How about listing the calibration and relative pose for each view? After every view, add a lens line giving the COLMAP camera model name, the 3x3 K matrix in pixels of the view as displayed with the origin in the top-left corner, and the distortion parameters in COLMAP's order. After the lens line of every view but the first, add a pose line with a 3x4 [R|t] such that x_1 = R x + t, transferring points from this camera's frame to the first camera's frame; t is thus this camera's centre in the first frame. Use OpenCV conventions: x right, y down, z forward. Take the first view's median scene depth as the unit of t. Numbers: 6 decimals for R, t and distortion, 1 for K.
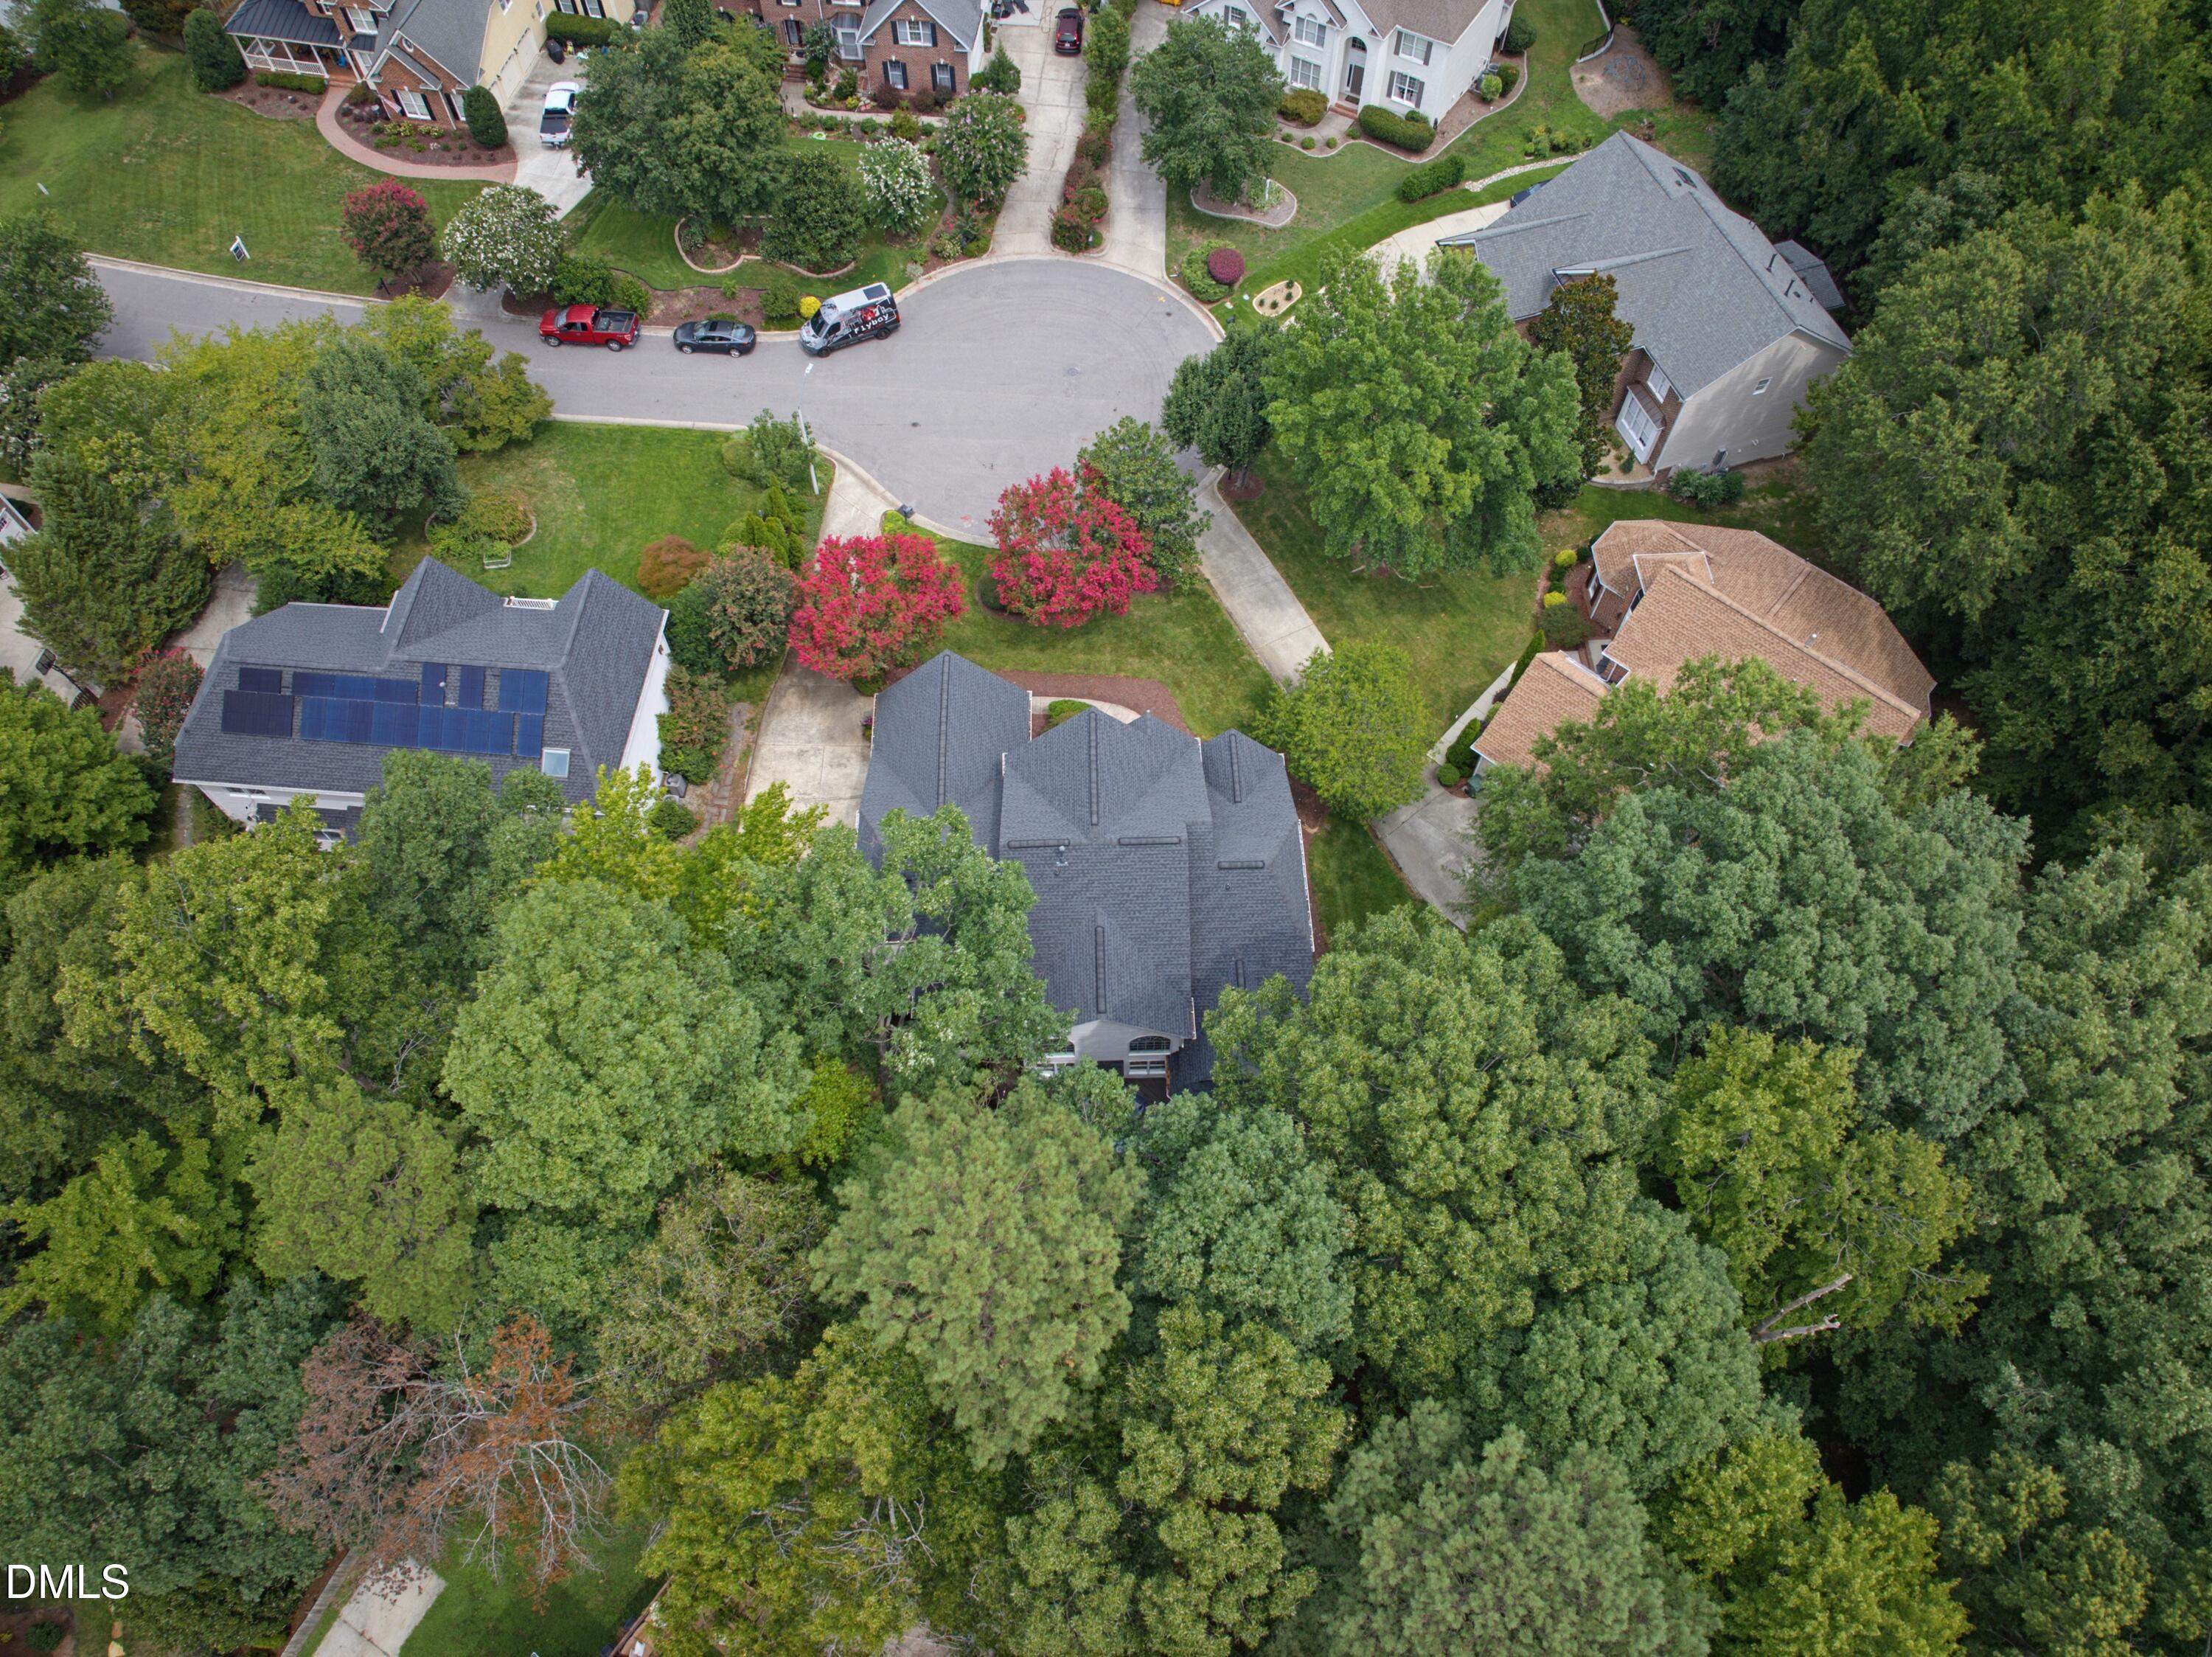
lens RADIAL K [[1491.8, 0, 1103.4], [0, 1491.8, 826.0], [0, 0, 1]] dist [-0.010294, -0.001052]
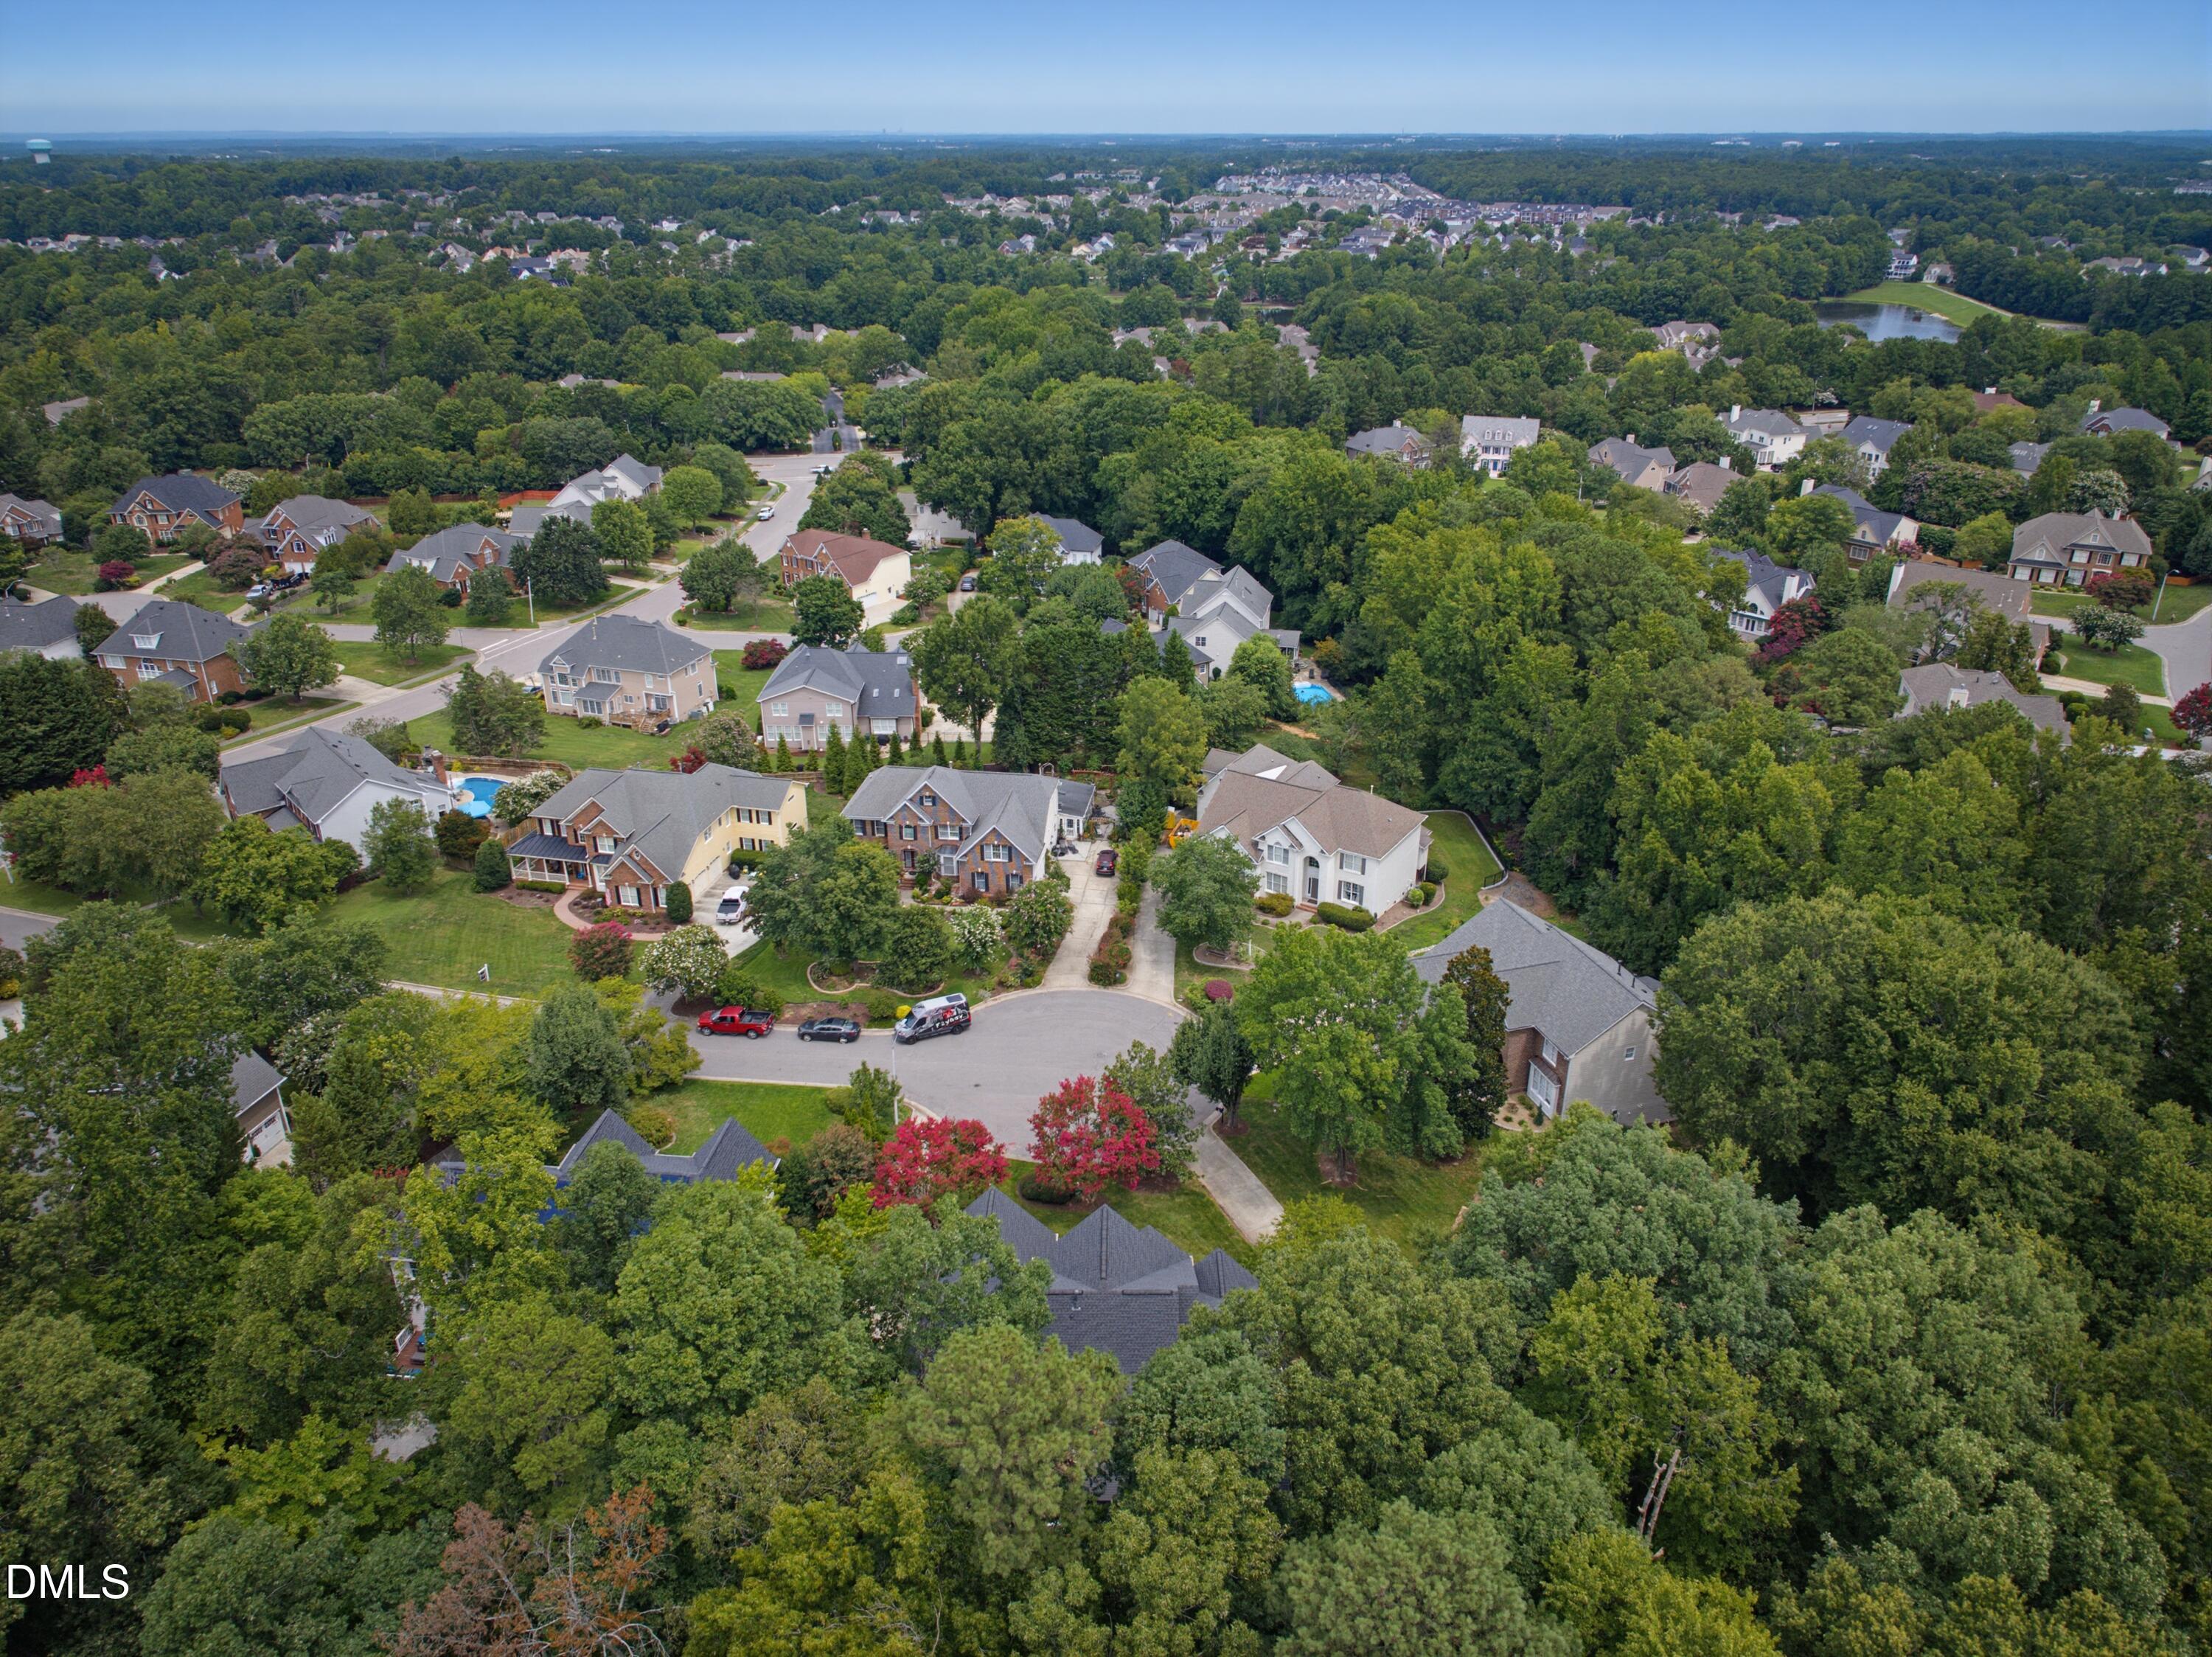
lens RADIAL K [[1491.8, 0, 1103.5], [0, 1491.8, 824.2], [0, 0, 1]] dist [-0.010294, -0.001052]
pose [[0.999449, 0.009186, -0.031880, 0.020688], [-0.026192, 0.808286, -0.588207, 0.292049], [0.020365, 0.588718, 0.808082, -0.164306]]
